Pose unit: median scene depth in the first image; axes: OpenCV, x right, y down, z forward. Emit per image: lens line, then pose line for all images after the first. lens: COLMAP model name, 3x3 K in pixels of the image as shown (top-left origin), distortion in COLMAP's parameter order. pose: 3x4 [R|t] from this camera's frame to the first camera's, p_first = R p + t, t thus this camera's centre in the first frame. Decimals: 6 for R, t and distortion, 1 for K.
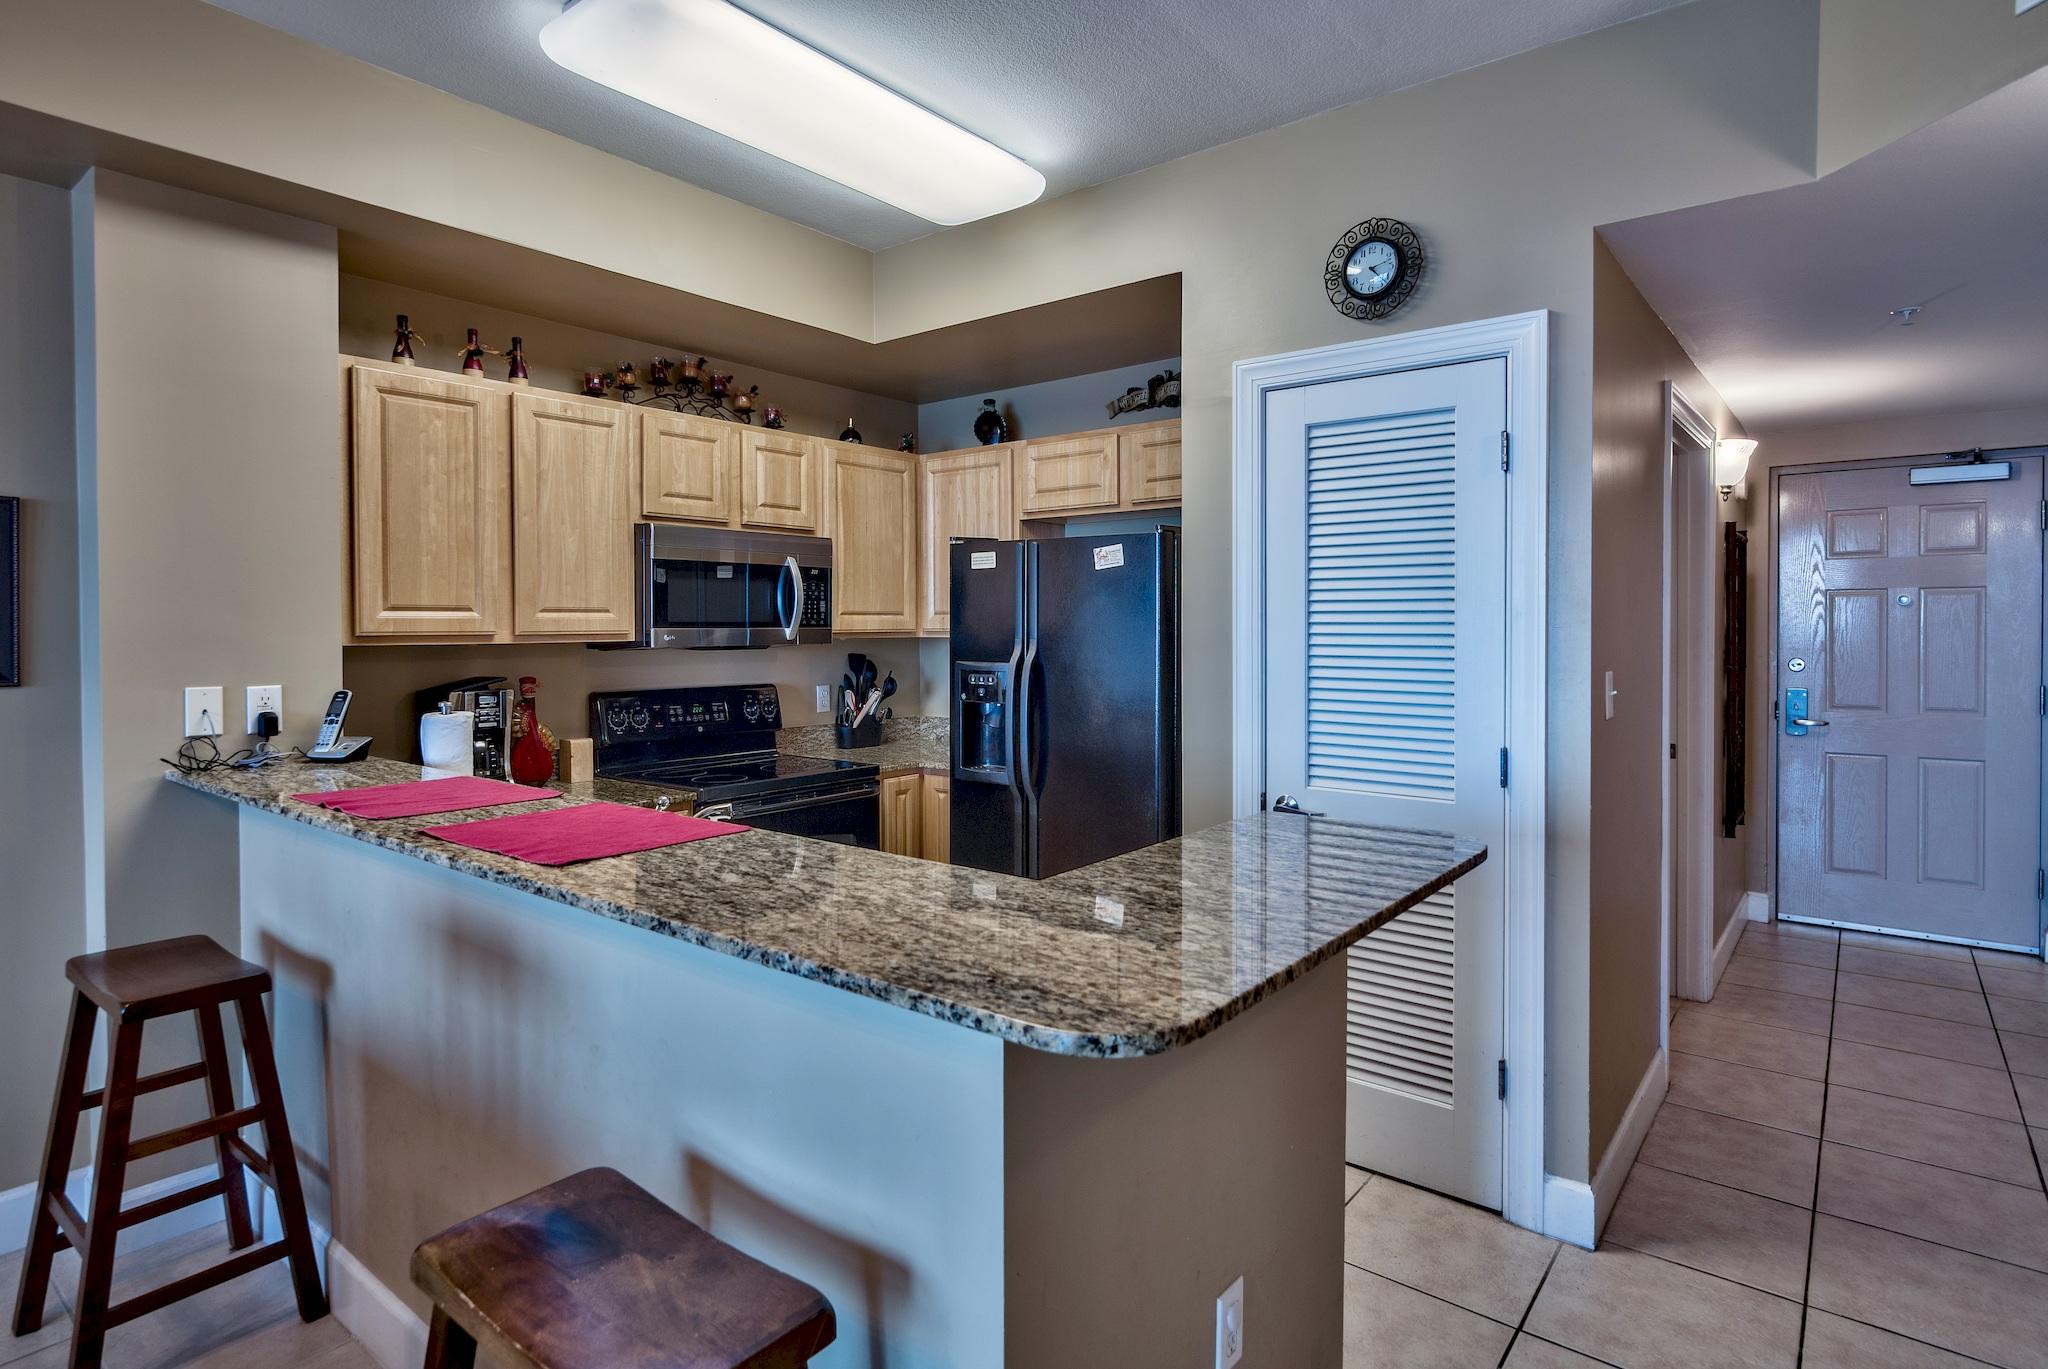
lens RADIAL K [[1053.3, 0, 1021.6], [0, 1053.3, 642.1], [0, 0, 1]] dist [-0.000333, -0.000433]
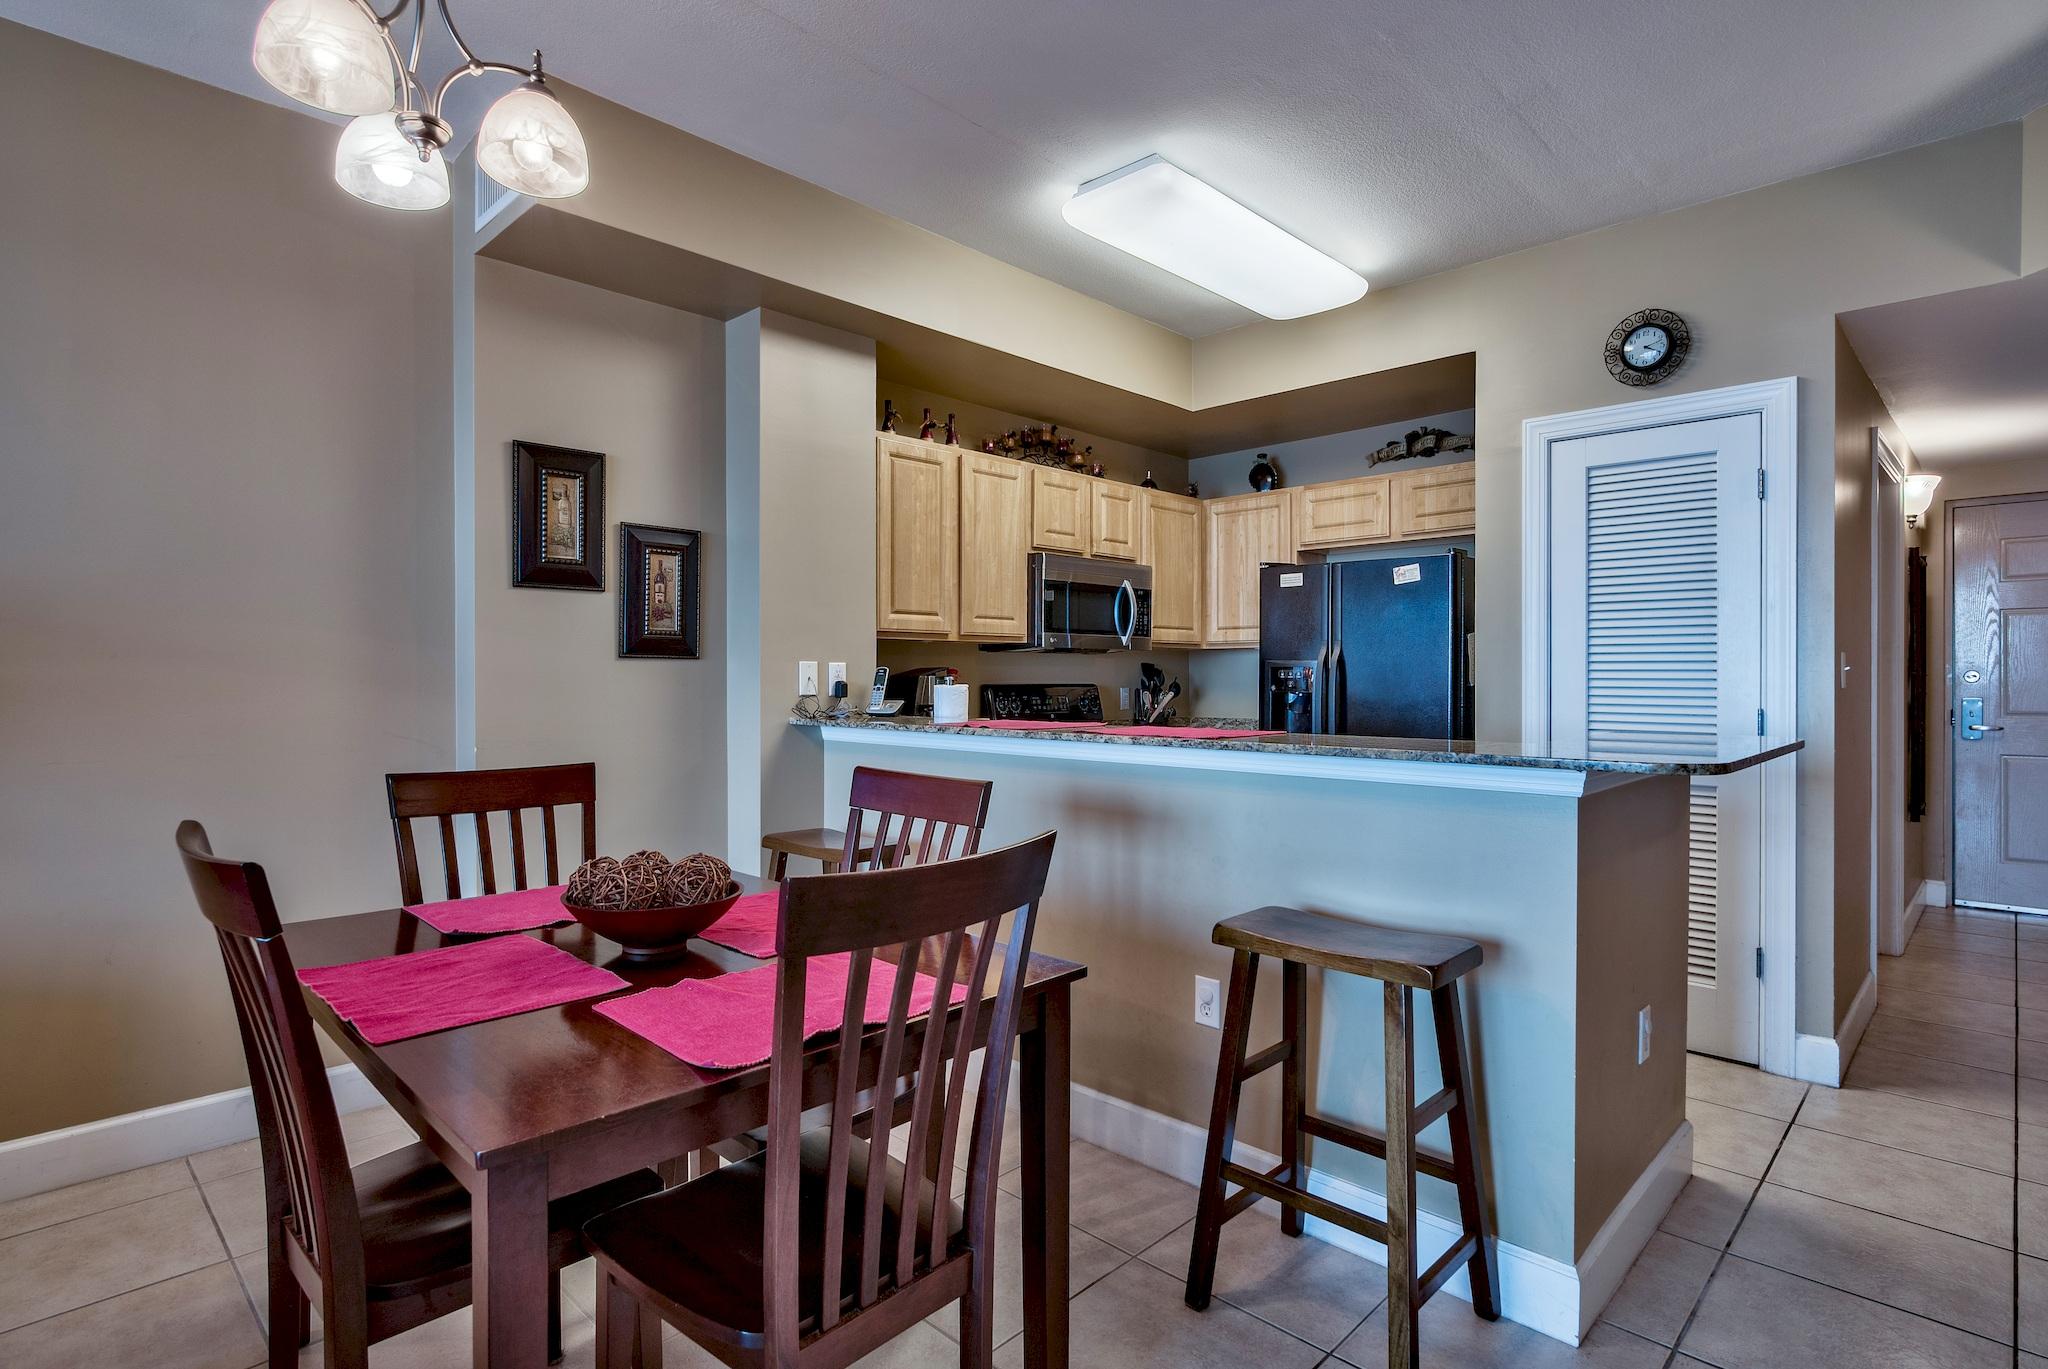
lens RADIAL K [[1015.7, 0, 1031.4], [0, 1015.7, 680.6], [0, 0, 1]] dist [-0.006201, 0.000746]
pose [[0.995428, 0.000867, -0.095516, -0.244981], [-0.001757, 0.999956, -0.009228, 0.058481], [0.095503, 0.009354, 0.995385, -0.258460]]
